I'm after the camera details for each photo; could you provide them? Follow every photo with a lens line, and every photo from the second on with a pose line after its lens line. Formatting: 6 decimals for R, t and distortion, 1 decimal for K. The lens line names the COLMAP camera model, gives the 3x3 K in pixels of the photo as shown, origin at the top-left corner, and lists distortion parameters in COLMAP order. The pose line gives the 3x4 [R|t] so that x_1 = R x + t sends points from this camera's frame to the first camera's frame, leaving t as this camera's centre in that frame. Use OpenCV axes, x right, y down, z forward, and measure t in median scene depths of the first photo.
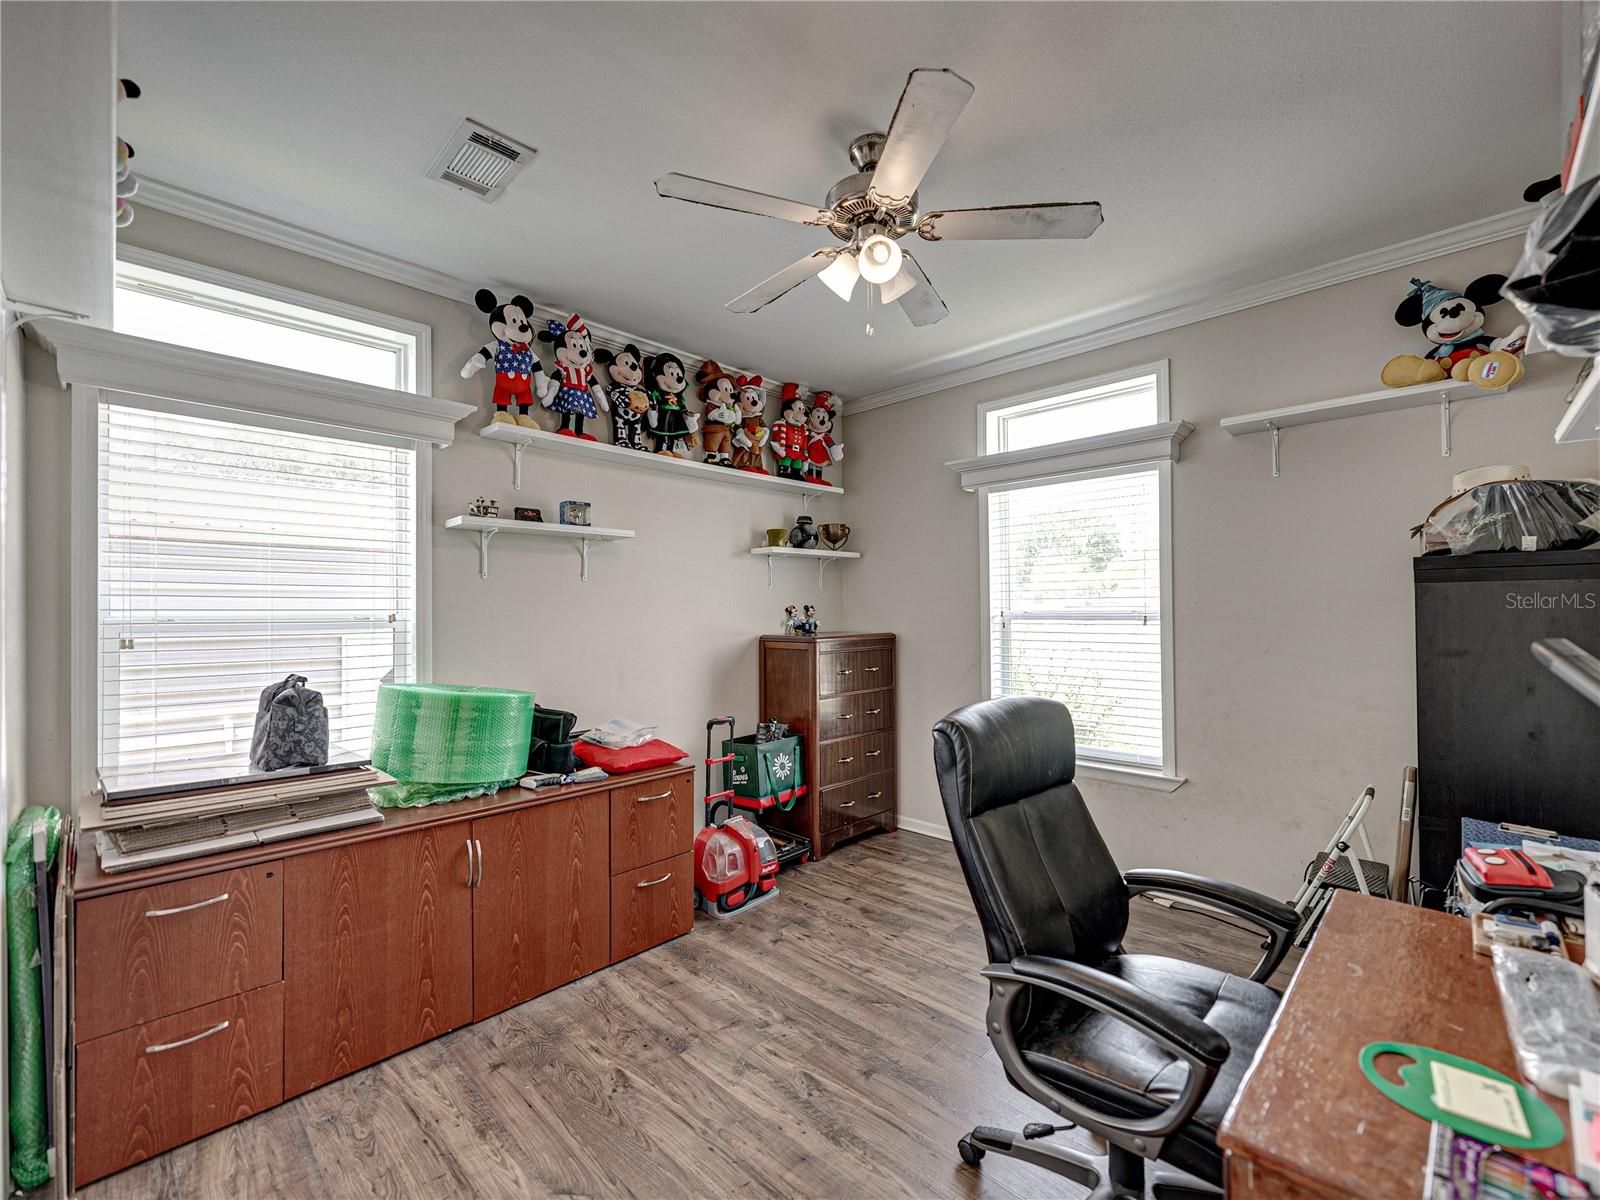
lens RADIAL K [[661.5, 0, 840.5], [0, 661.5, 605.7], [0, 0, 1]] dist [0.000868, -0.000055]
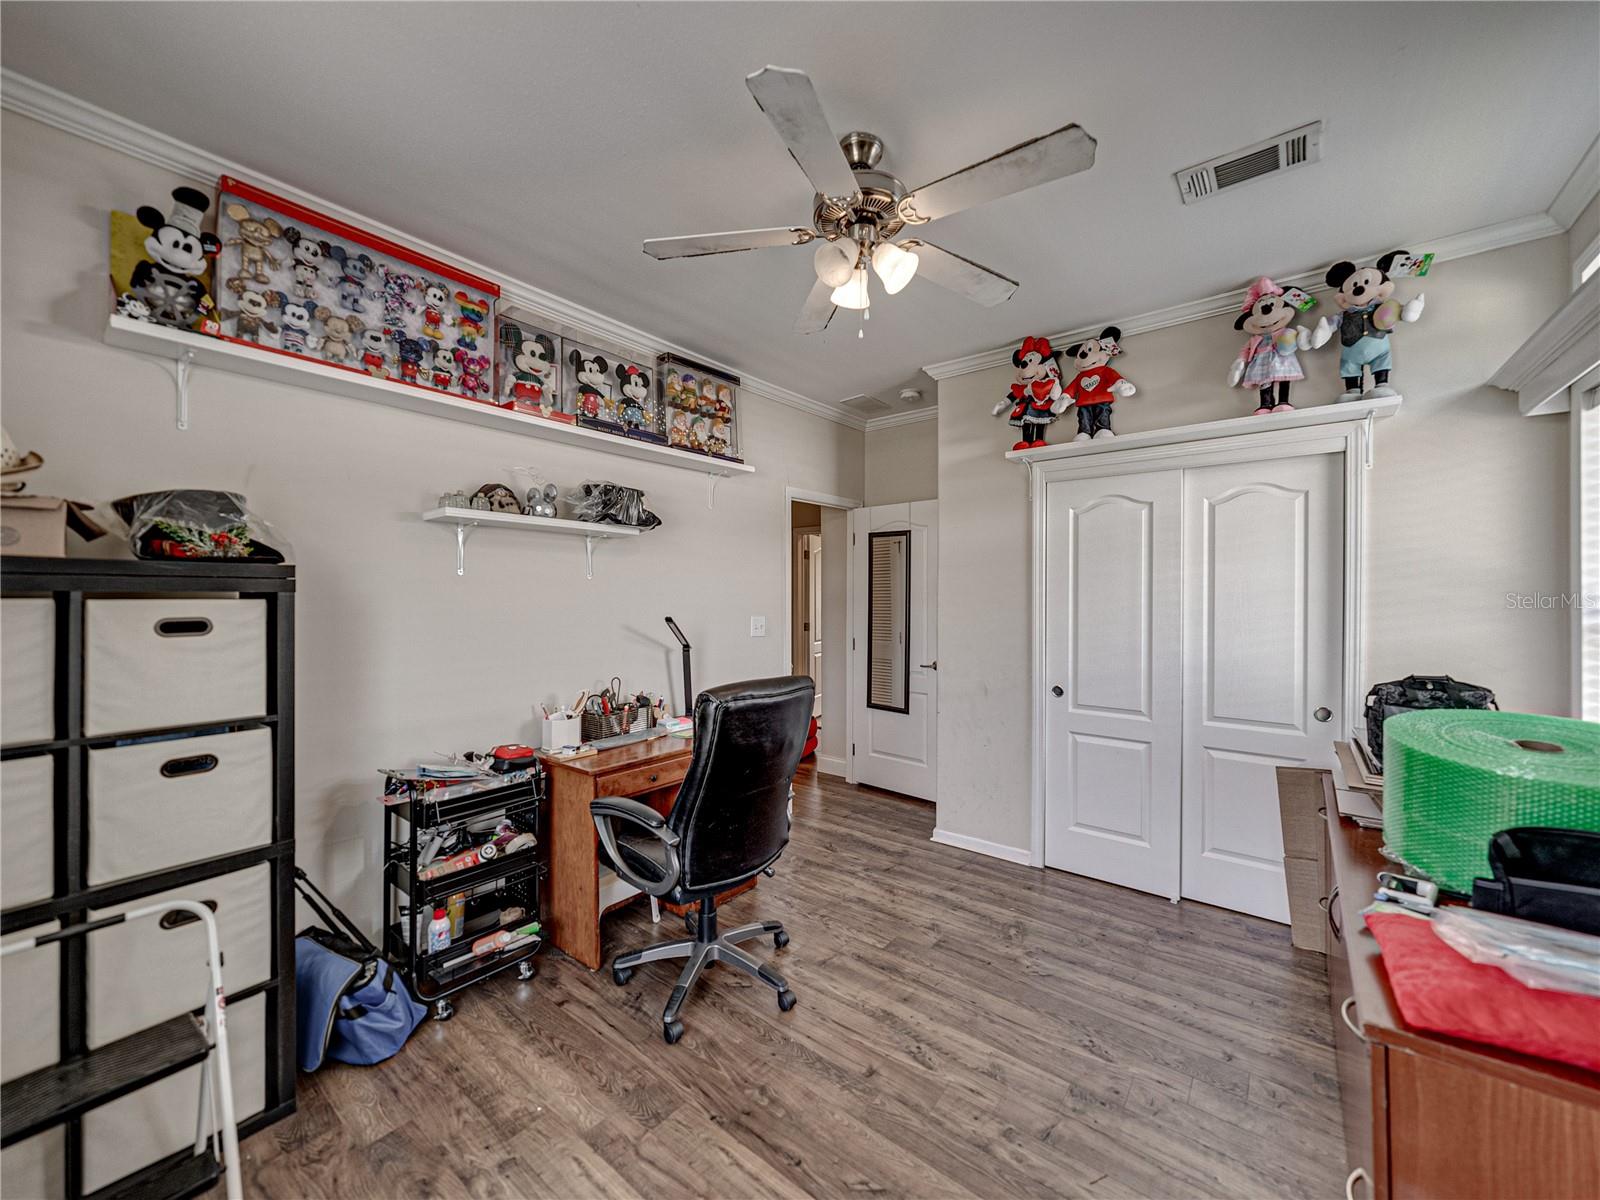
lens RADIAL K [[628.7, 0, 803.3], [0, 628.7, 597.0], [0, 0, 1]] dist [-0.001243, -0.000224]
pose [[-0.998745, 0.007646, -0.049497, 0.139337], [0.007851, 0.999961, -0.003963, -0.015022], [0.049465, -0.004346, -0.998766, 1.466095]]
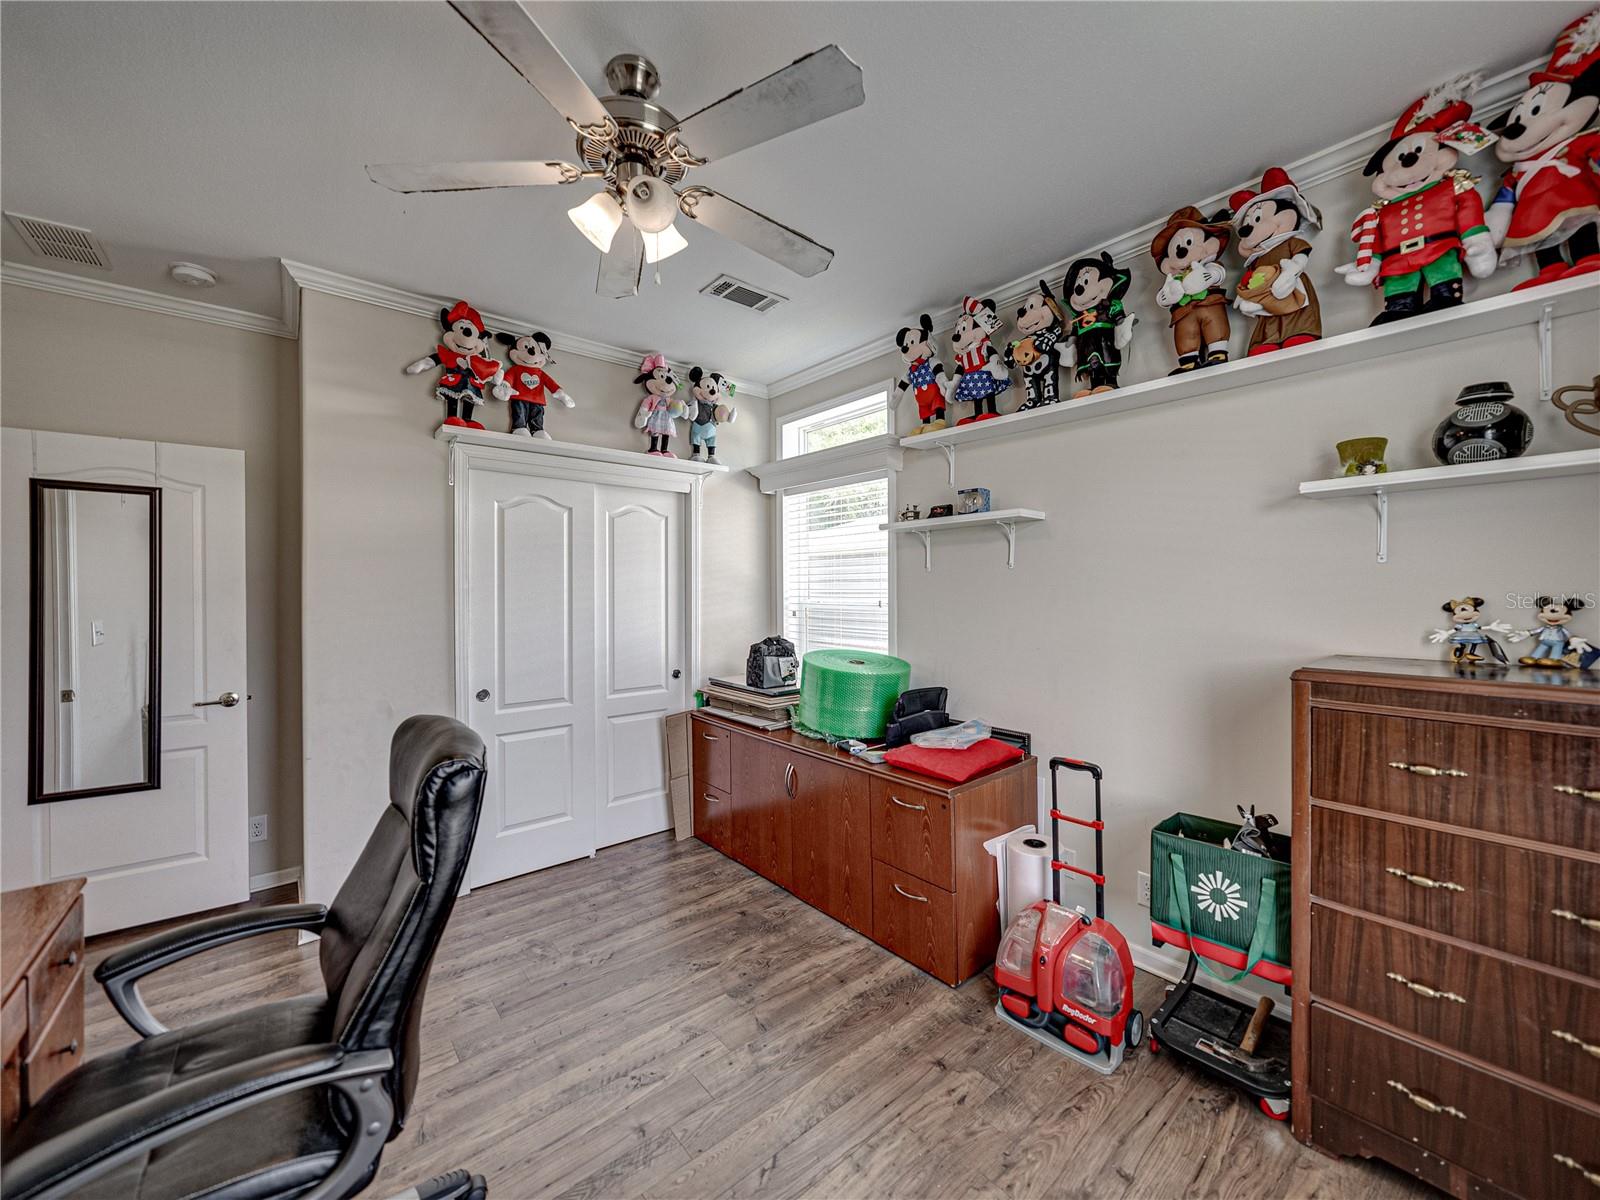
lens RADIAL K [[628.7, 0, 803.3], [0, 628.7, 597.0], [0, 0, 1]] dist [-0.001243, -0.000224]
pose [[-0.133456, 0.017367, -0.990903, 0.629347], [0.014825, 0.999770, 0.015526, -0.019453], [0.990944, -0.012618, -0.133683, 1.003121]]
